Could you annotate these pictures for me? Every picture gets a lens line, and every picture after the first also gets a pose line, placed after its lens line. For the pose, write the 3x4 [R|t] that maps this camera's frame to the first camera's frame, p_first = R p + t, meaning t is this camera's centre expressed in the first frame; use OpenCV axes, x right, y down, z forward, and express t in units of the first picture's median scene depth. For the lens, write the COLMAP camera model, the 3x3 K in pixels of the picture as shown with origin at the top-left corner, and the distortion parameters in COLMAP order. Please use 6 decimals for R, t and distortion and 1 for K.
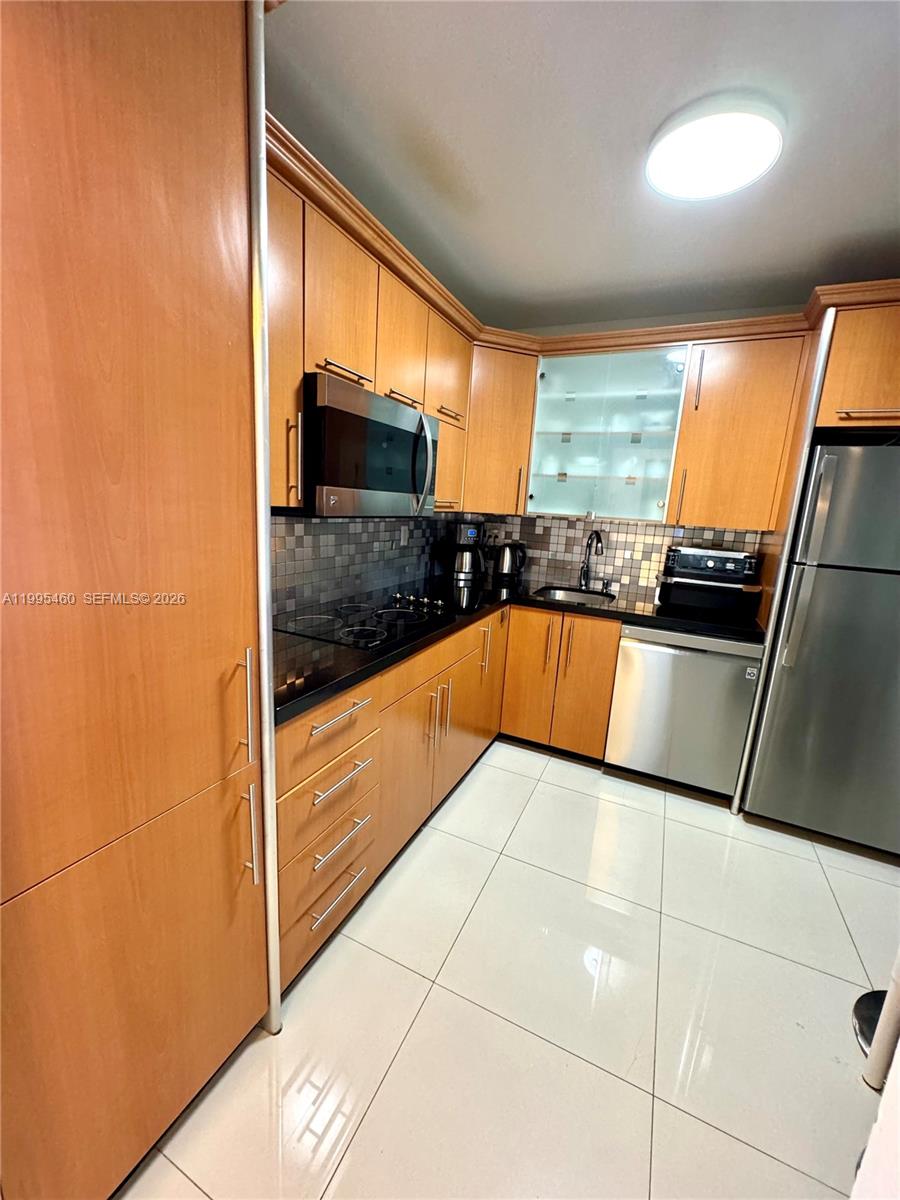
lens RADIAL K [[477.2, 0, 450.1], [0, 477.2, 598.3], [0, 0, 1]] dist [0.000470, -0.000251]
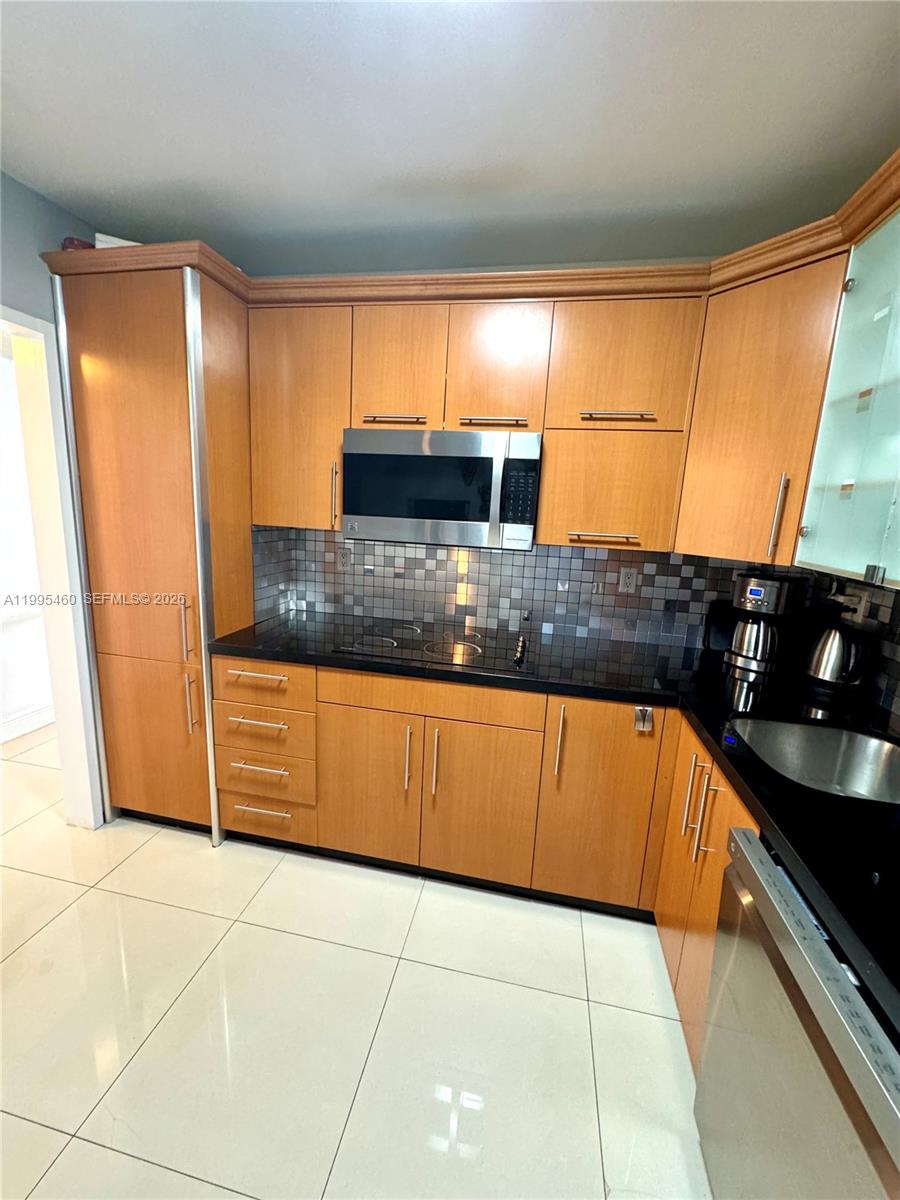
lens RADIAL K [[477.2, 0, 450.1], [0, 477.2, 598.3], [0, 0, 1]] dist [0.000470, -0.000251]
pose [[0.243114, 0.136535, -0.960340, 0.605671], [-0.227108, 0.970537, 0.080491, -0.104545], [0.943036, 0.198533, 0.266960, 0.552202]]
